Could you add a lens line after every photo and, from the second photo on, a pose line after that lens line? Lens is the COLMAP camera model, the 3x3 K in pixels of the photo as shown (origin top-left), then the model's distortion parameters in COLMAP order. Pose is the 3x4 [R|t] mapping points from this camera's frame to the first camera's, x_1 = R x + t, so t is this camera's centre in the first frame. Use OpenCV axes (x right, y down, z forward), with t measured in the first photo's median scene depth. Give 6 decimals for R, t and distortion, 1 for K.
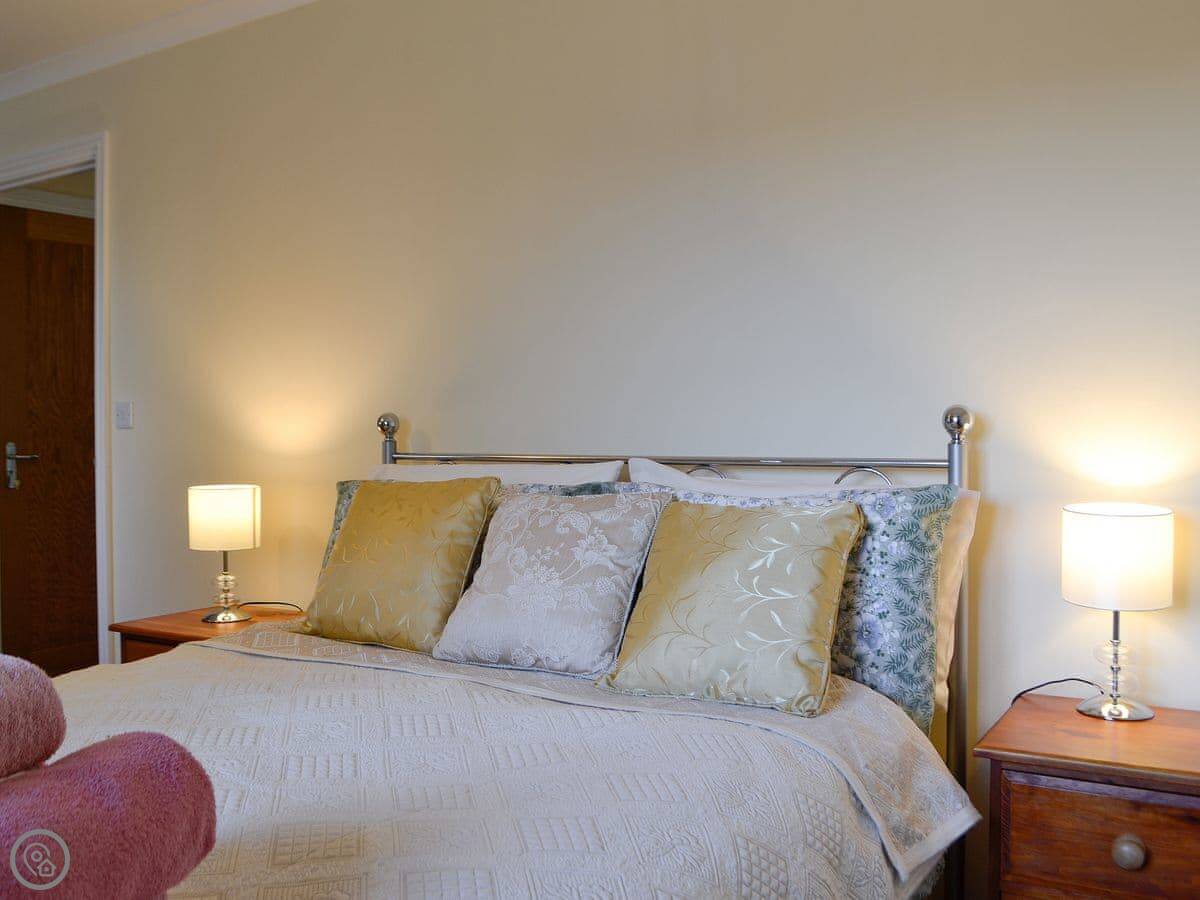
lens RADIAL K [[1092.3, 0, 600.0], [0, 1092.3, 450.0], [0, 0, 1]] dist [-0.071406, -0.019338]
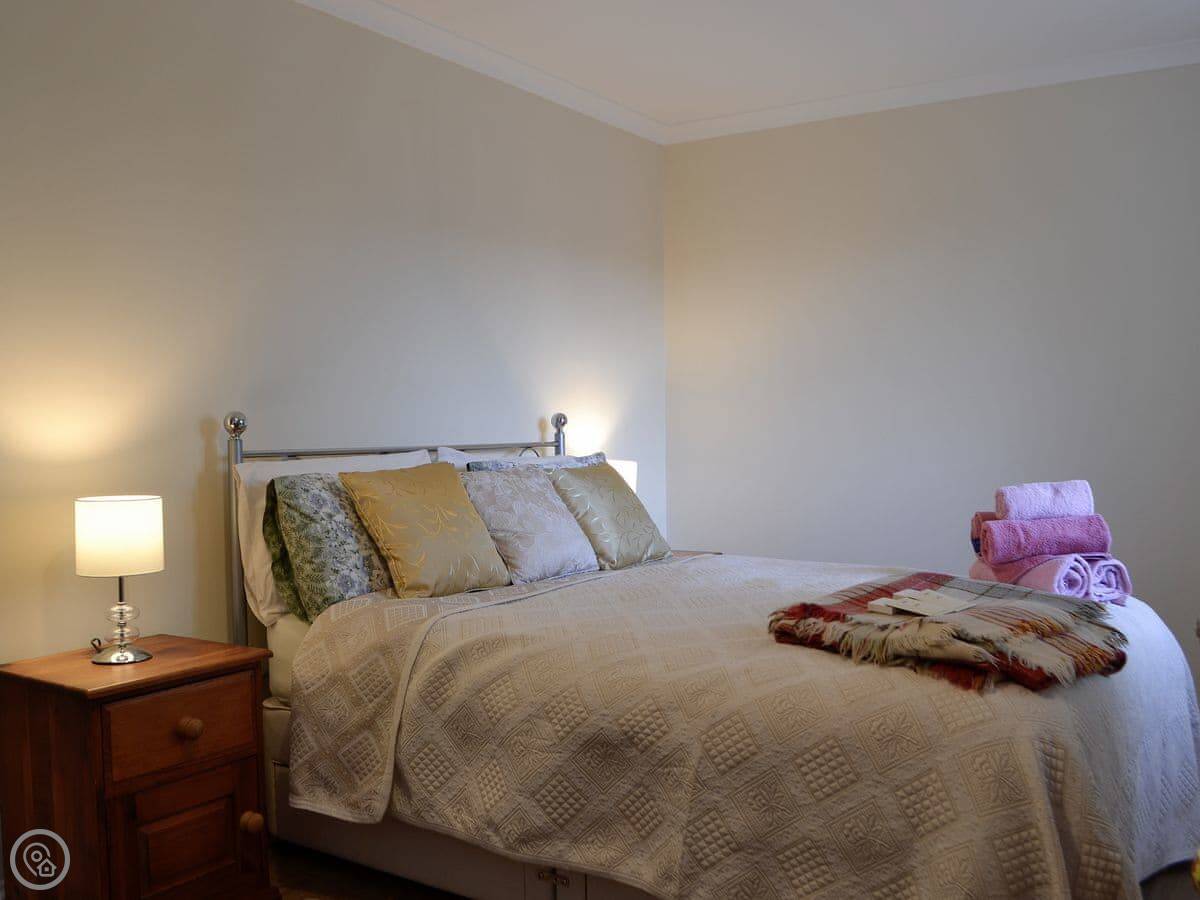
lens RADIAL K [[1092.3, 0, 600.0], [0, 1092.3, 450.0], [0, 0, 1]] dist [-0.071406, -0.019338]
pose [[0.050963, -0.021787, 0.998463, -1.189291], [0.030027, 0.999343, 0.020273, -0.009315], [-0.998249, 0.028947, 0.051583, 0.614504]]
